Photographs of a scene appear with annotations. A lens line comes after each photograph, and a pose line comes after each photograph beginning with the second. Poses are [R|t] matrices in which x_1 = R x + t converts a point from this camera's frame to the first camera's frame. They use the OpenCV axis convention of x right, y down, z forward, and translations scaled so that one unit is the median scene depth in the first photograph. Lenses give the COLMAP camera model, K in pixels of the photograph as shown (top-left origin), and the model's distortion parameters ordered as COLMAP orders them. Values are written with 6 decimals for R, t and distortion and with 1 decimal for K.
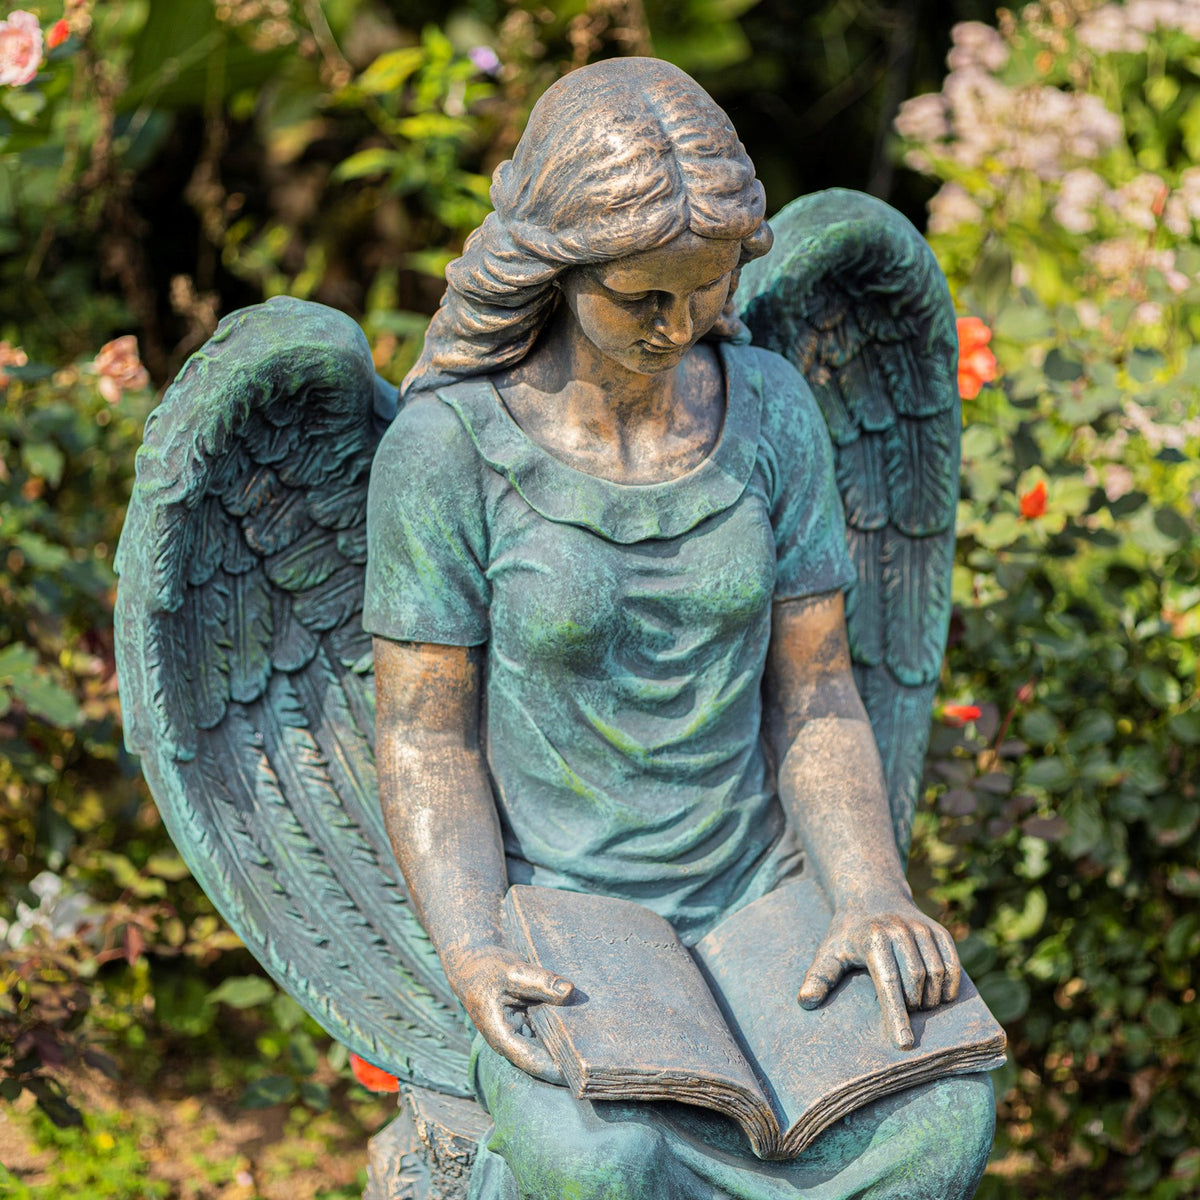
lens RADIAL K [[4407.1, 0, 574.1], [0, 4407.1, 632.3], [0, 0, 1]] dist [0.143709, 0.000000]
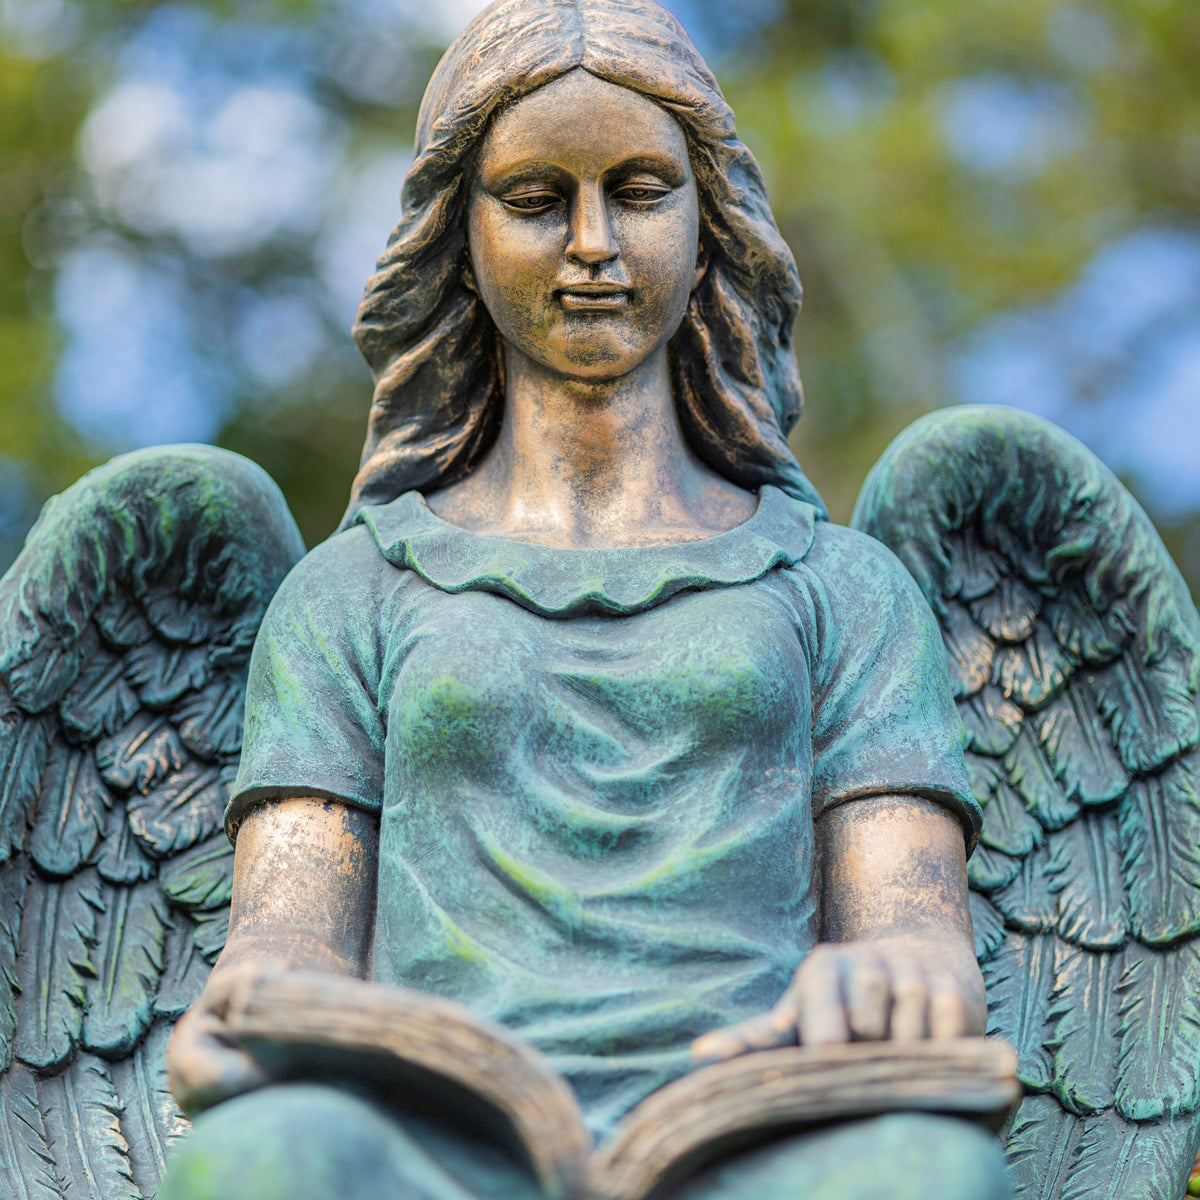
lens RADIAL K [[4407.1, 0, 603.9], [0, 4407.1, 601.7], [0, 0, 1]] dist [0.143709, 0.000000]
pose [[0.938375, -0.136462, -0.317539, 0.234367], [-0.133104, 0.705201, -0.696401, 0.450832], [0.318962, 0.695751, 0.643579, 0.553257]]
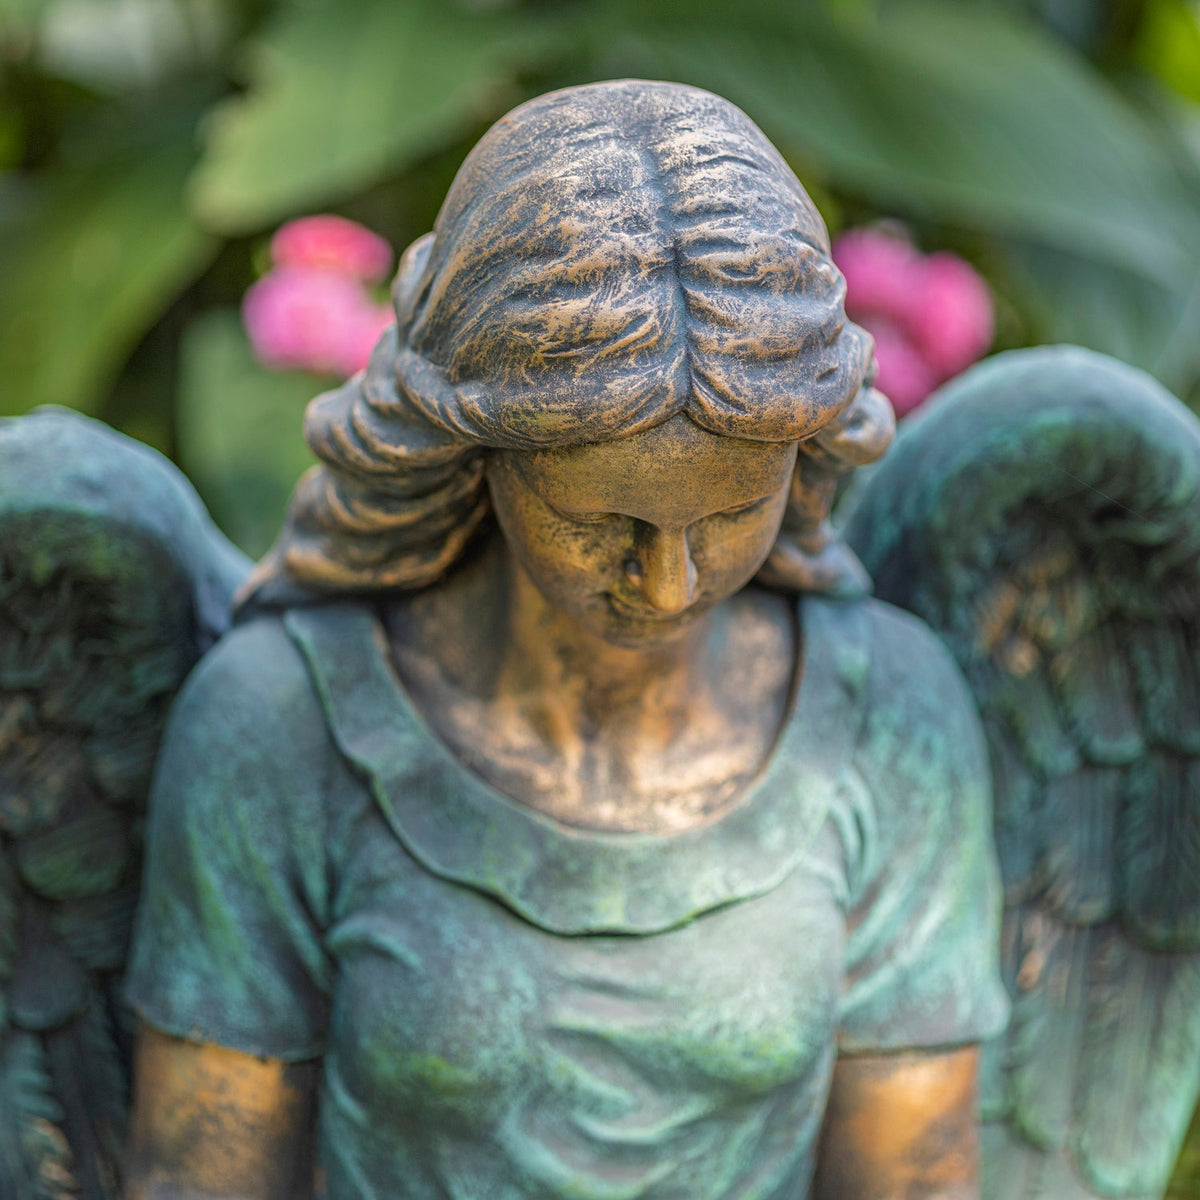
lens RADIAL K [[4407.1, 0, 605.1], [0, 4407.1, 604.7], [0, 0, 1]] dist [0.143709, 0.000000]
pose [[0.978414, 0.147909, -0.144324, 0.091265], [-0.146974, 0.988991, 0.017176, -0.071354], [0.145276, 0.004407, 0.989381, 0.437363]]
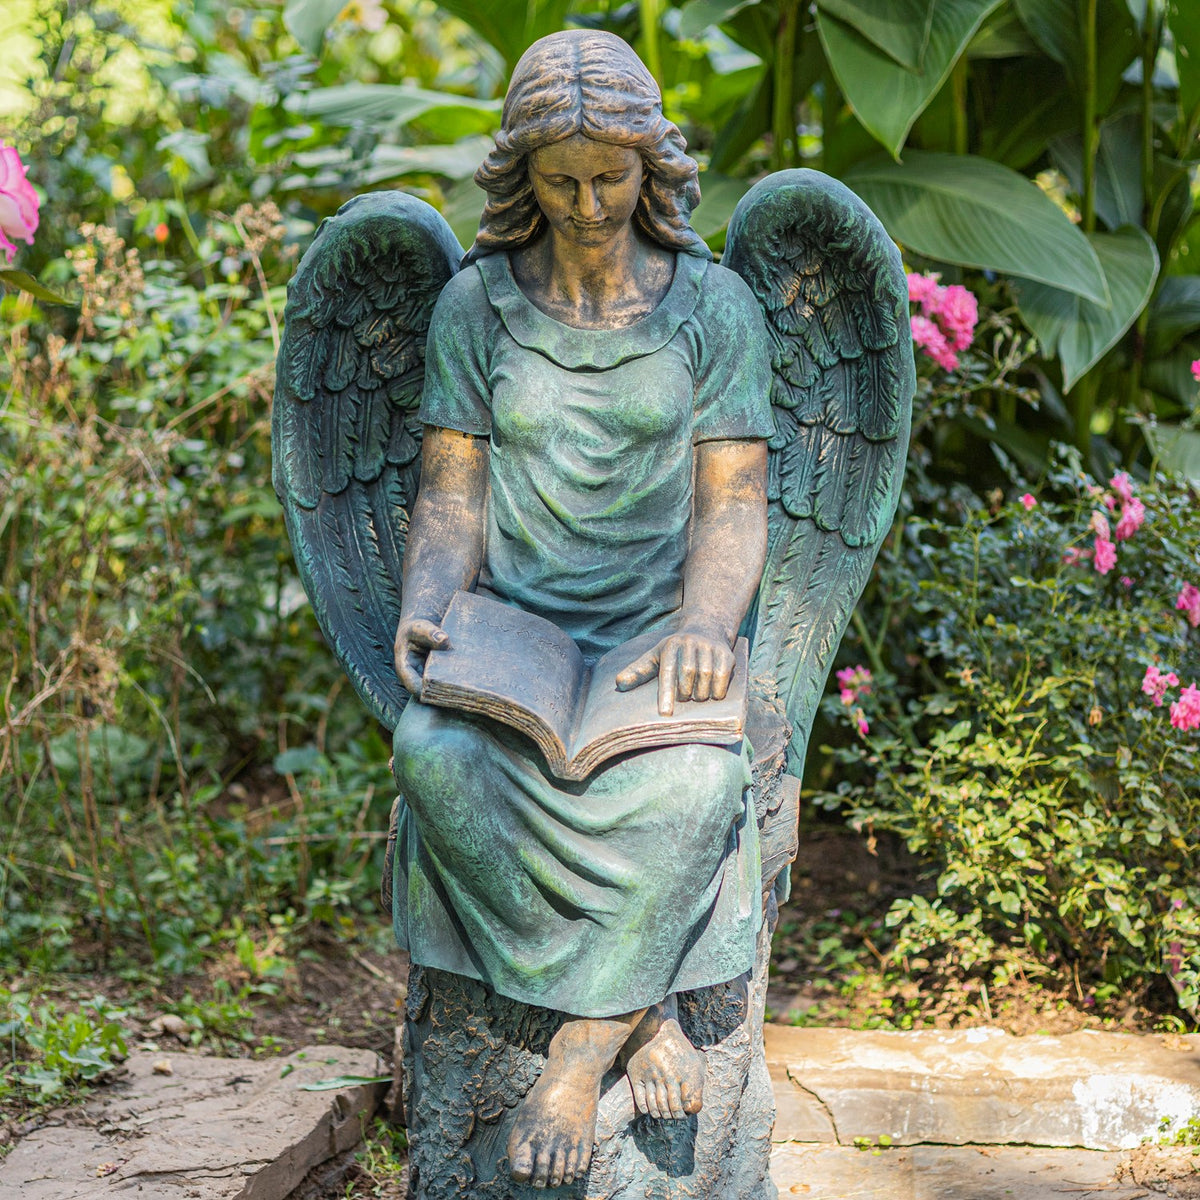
lens RADIAL K [[4960.7, 0, 598.8], [0, 4960.7, 599.8], [0, 0, 1]] dist [-0.122242, 0.000000]
pose [[0.916572, 0.104360, -0.386012, 0.648823], [-0.166906, 0.977076, -0.132156, 0.264575], [0.363371, 0.185559, 0.912978, -0.462217]]
